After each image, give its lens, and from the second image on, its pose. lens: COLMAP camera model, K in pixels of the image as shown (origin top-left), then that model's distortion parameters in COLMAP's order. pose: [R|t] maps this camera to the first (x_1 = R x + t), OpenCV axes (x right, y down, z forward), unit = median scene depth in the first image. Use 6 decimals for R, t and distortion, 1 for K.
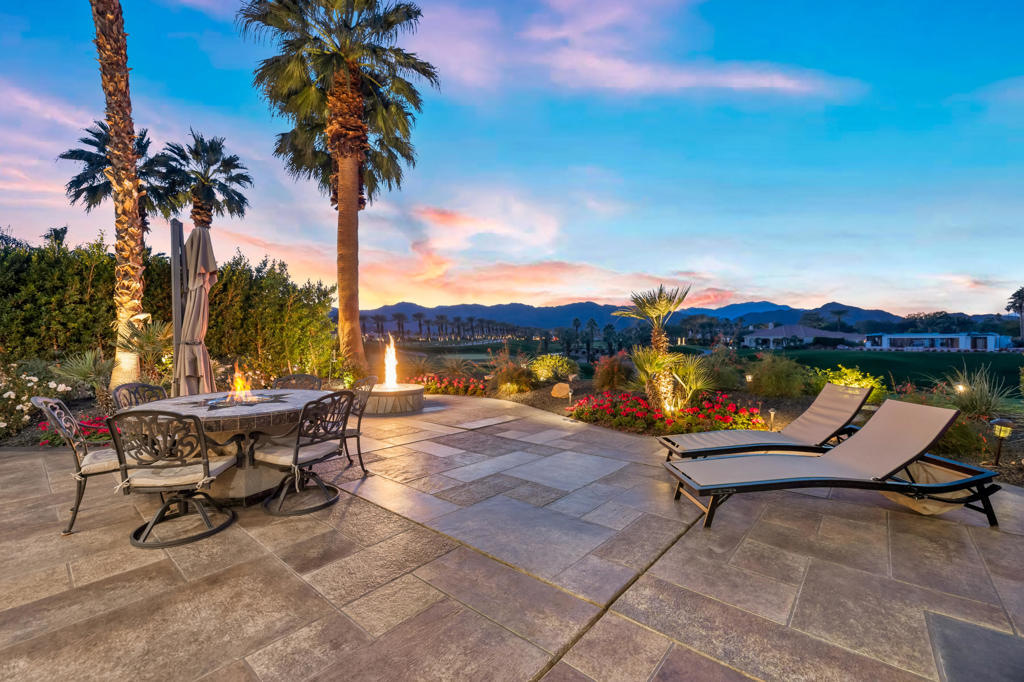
lens RADIAL K [[432.2, 0, 510.1], [0, 432.2, 340.9], [0, 0, 1]] dist [0.001423, 0.000073]
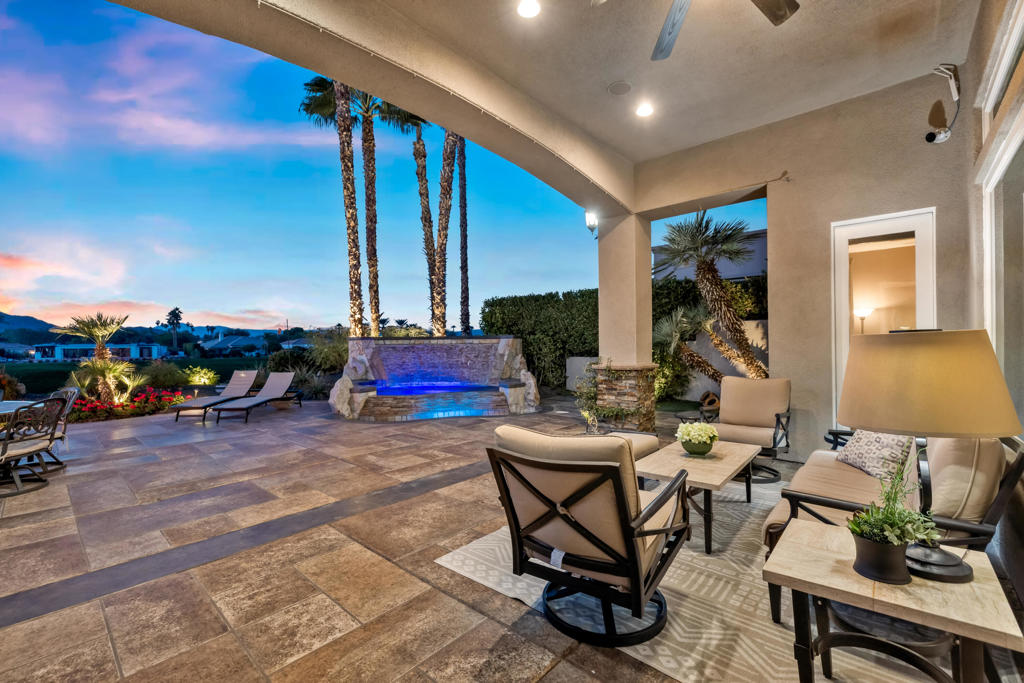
lens RADIAL K [[432.2, 0, 510.1], [0, 432.2, 341.4], [0, 0, 1]] dist [0.001423, 0.000073]
pose [[0.027879, 0.009830, 0.999563, -0.472401], [0.012290, 0.999873, -0.010176, -0.004464], [-0.999536, 0.012568, 0.027754, -0.153763]]
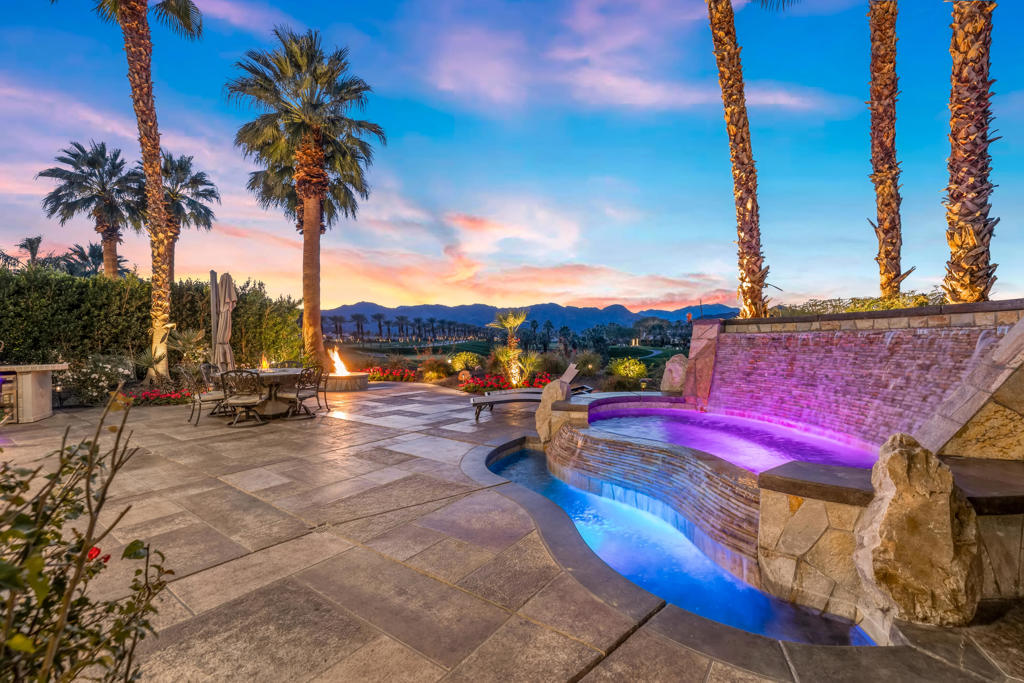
lens RADIAL K [[432.2, 0, 510.1], [0, 432.2, 341.4], [0, 0, 1]] dist [0.001423, 0.000073]
pose [[0.996334, 0.000544, 0.085549, 0.095324], [-0.000434, 0.999999, -0.001299, -0.000201], [-0.085549, 0.001257, 0.996333, -0.309083]]
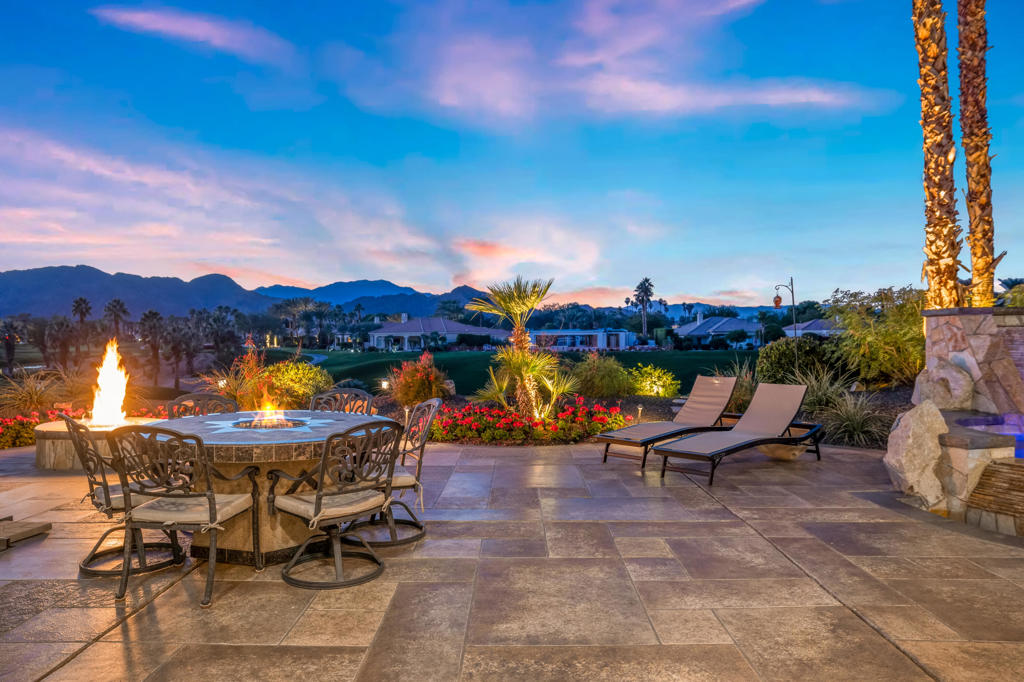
lens RADIAL K [[741.2, 0, 508.1], [0, 741.2, 336.0], [0, 0, 1]] dist [-0.000794, 0.000491]
pose [[0.765671, -0.002477, 0.643228, -0.312652], [0.006390, 0.999973, -0.003755, -0.002480], [-0.643201, 0.006985, 0.765666, -0.067921]]
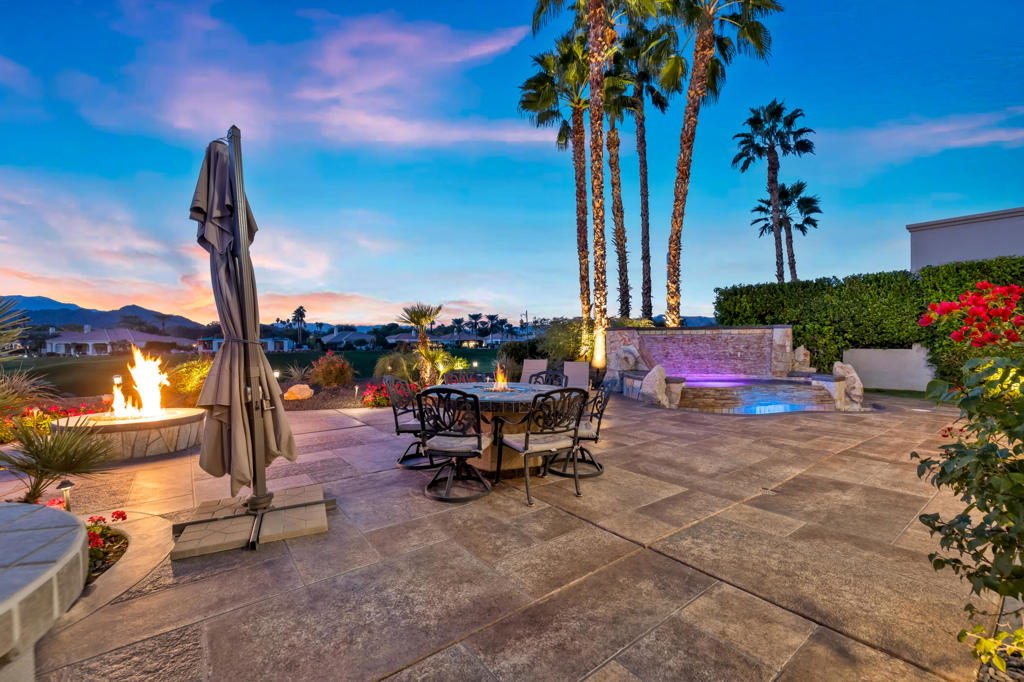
lens RADIAL K [[443.8, 0, 560.1], [0, 443.8, 302.6], [0, 0, 1]] dist [0.081944, 0.000011]
pose [[0.100529, 0.085324, 0.991269, -0.498512], [0.007796, 0.996218, -0.086541, 0.002231], [-0.994904, 0.016428, 0.099483, 0.196696]]
